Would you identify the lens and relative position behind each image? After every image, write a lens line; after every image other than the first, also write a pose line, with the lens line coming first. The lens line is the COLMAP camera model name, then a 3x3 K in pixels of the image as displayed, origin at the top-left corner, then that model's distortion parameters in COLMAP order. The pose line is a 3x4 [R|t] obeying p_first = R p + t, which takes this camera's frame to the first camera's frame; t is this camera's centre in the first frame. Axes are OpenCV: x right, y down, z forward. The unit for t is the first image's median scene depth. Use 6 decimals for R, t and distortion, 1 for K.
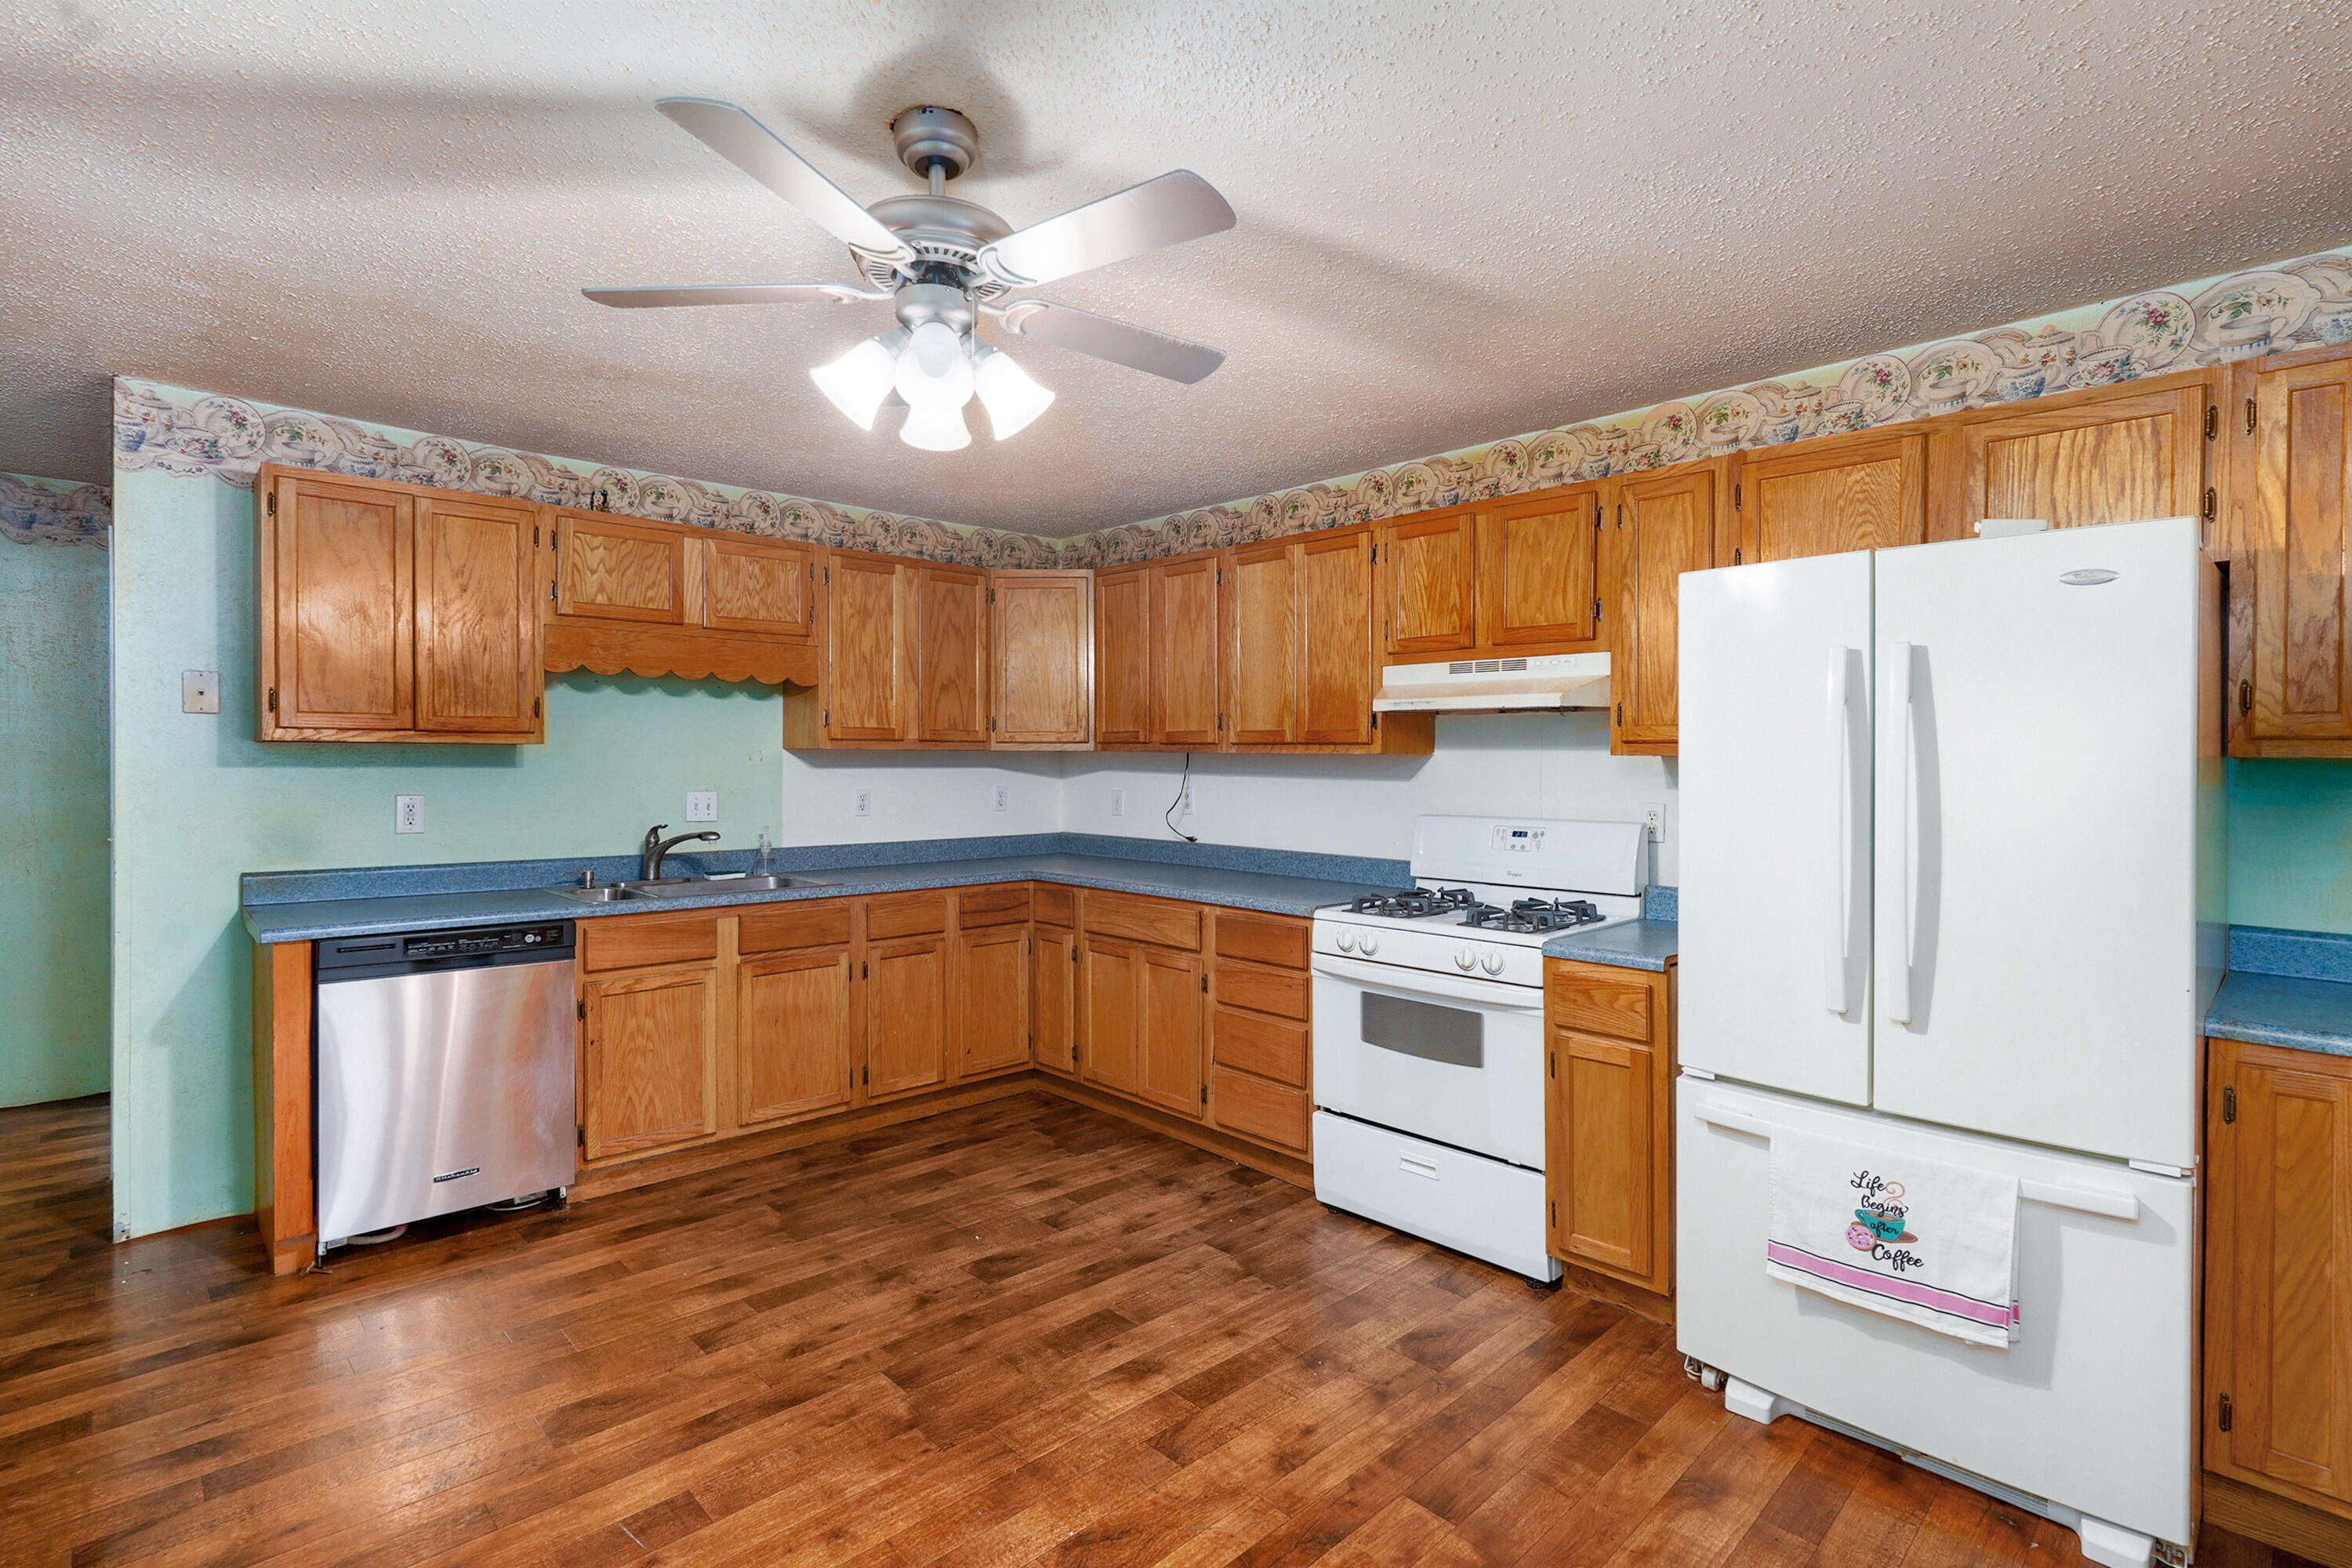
lens RADIAL K [[1106.5, 0, 1168.6], [0, 1106.5, 770.6], [0, 0, 1]] dist [-0.009075, 0.000837]
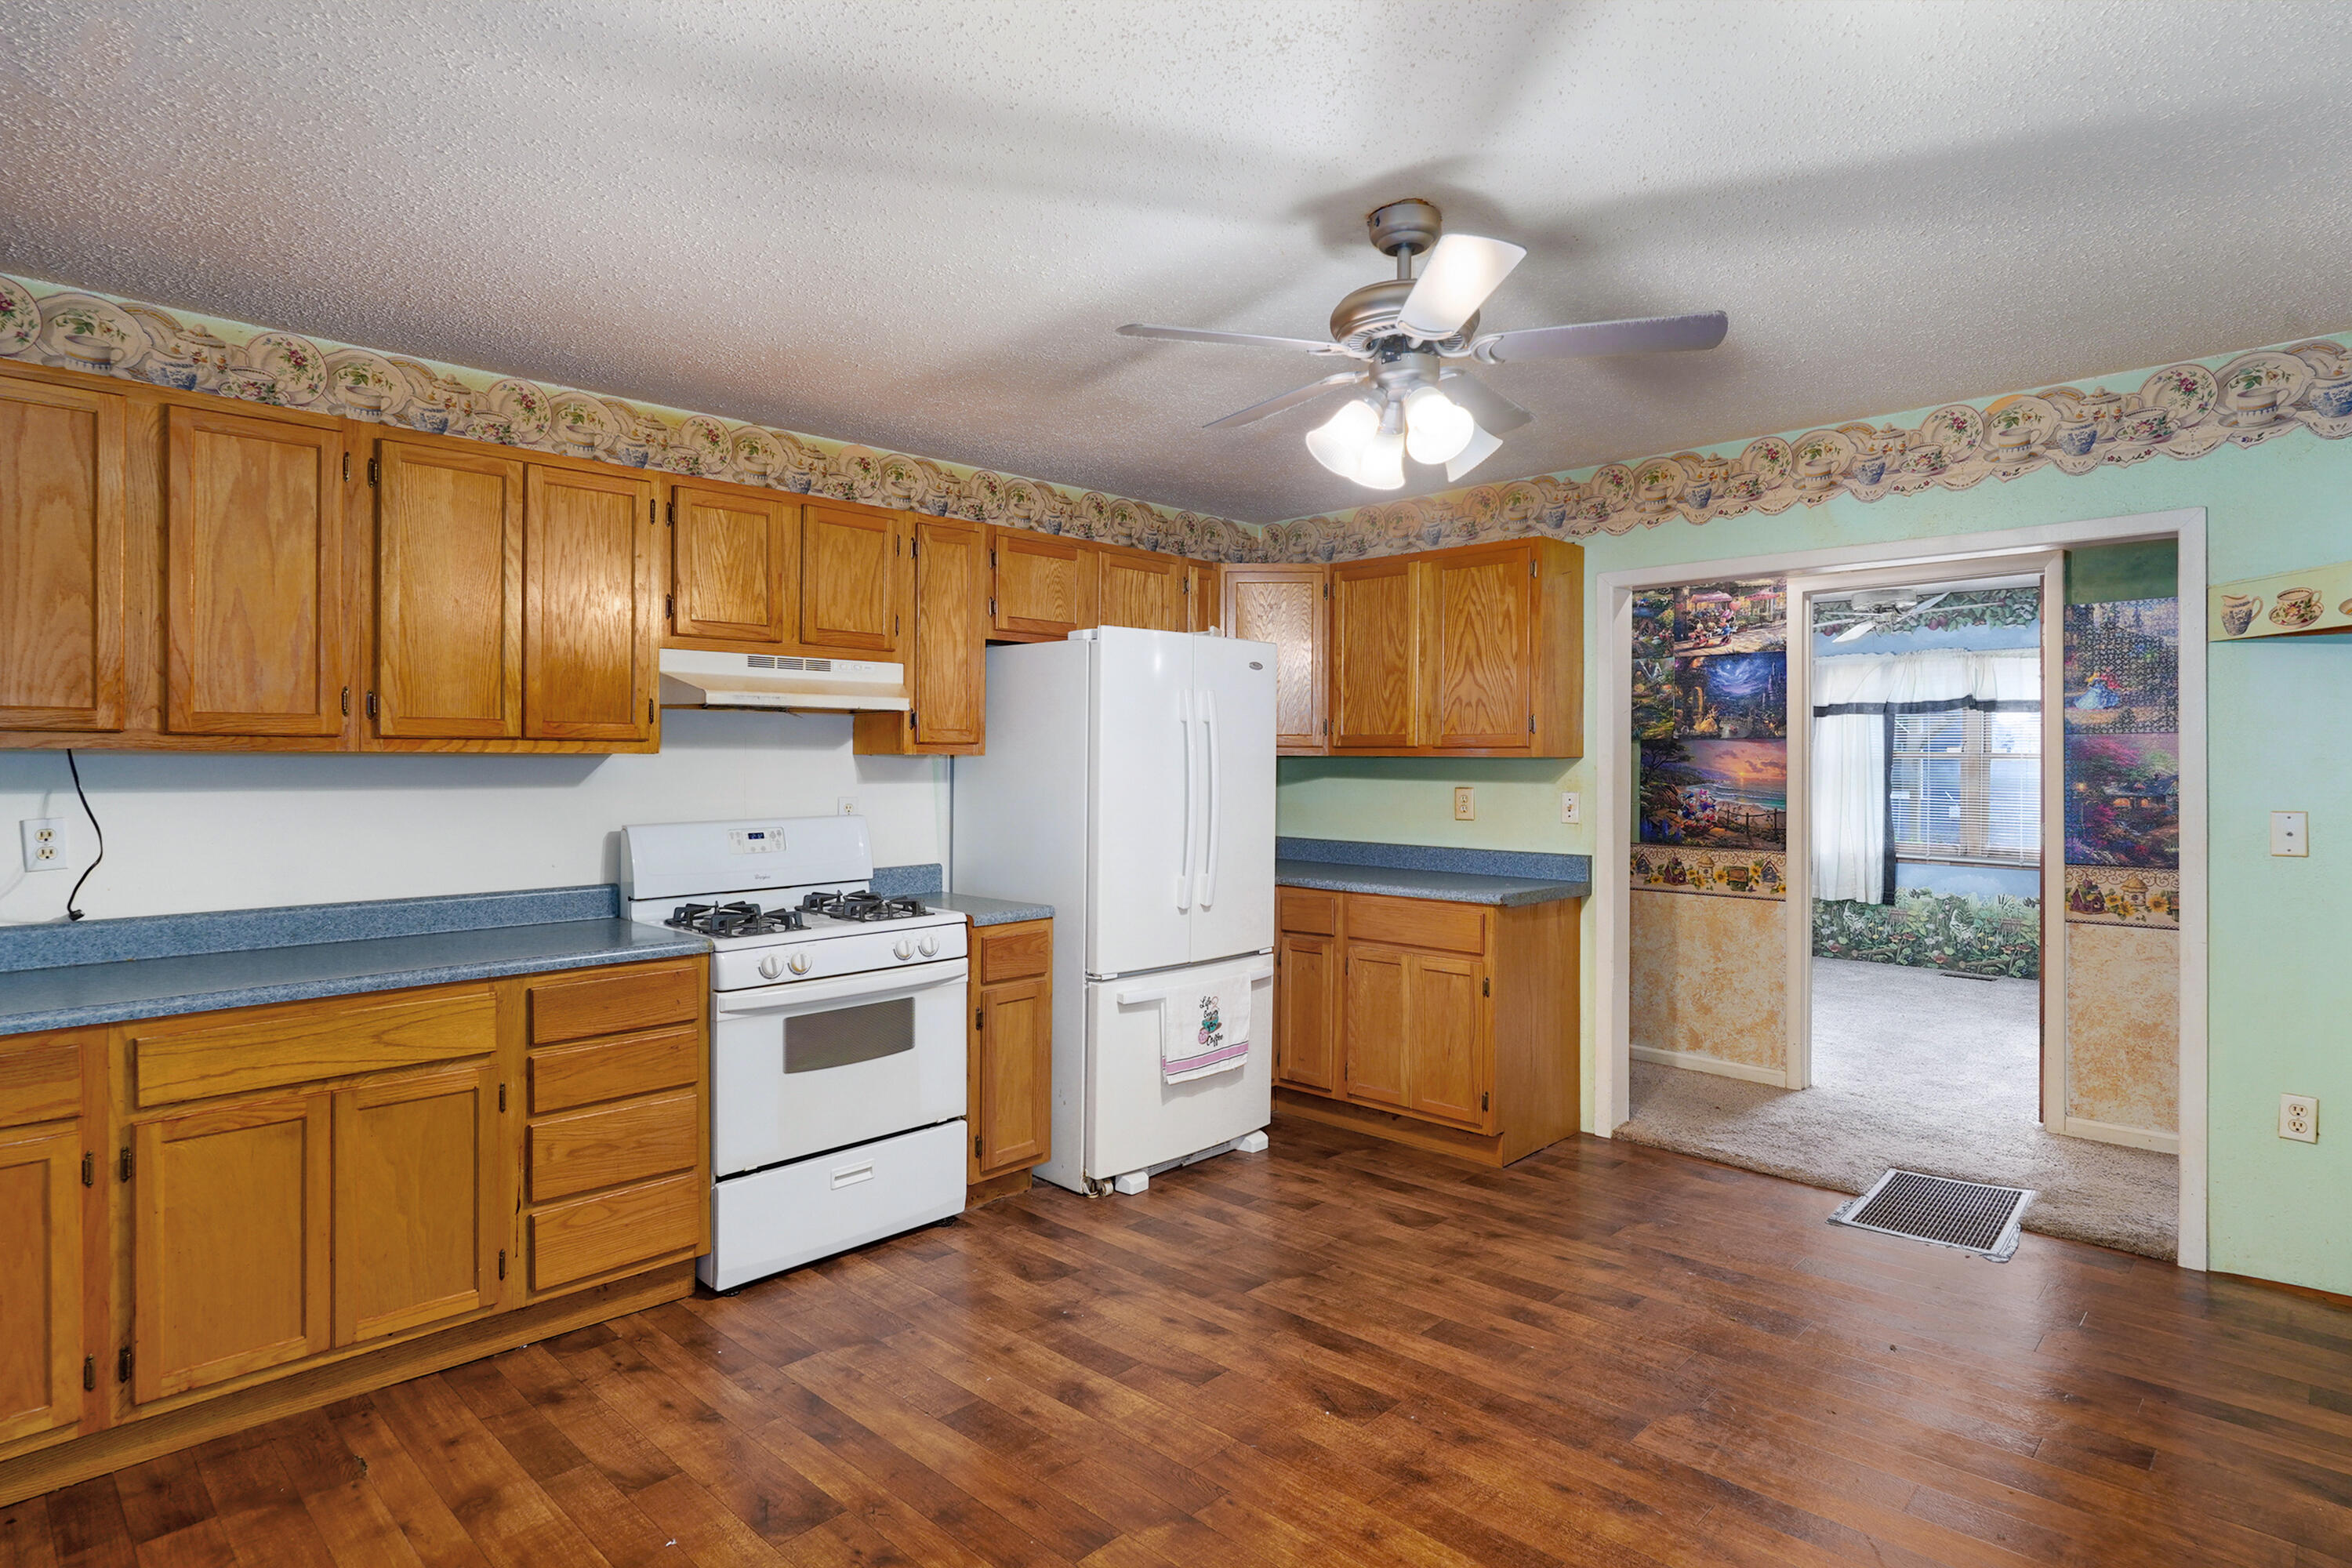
lens RADIAL K [[1254.2, 0, 1169.8], [0, 1254.2, 764.7], [0, 0, 1]] dist [-0.005622, 0.001280]
pose [[-0.035617, -0.011627, 0.999298, -0.877852], [0.012218, 0.999853, 0.012069, -0.015085], [-0.999291, 0.012639, -0.035469, 0.746236]]
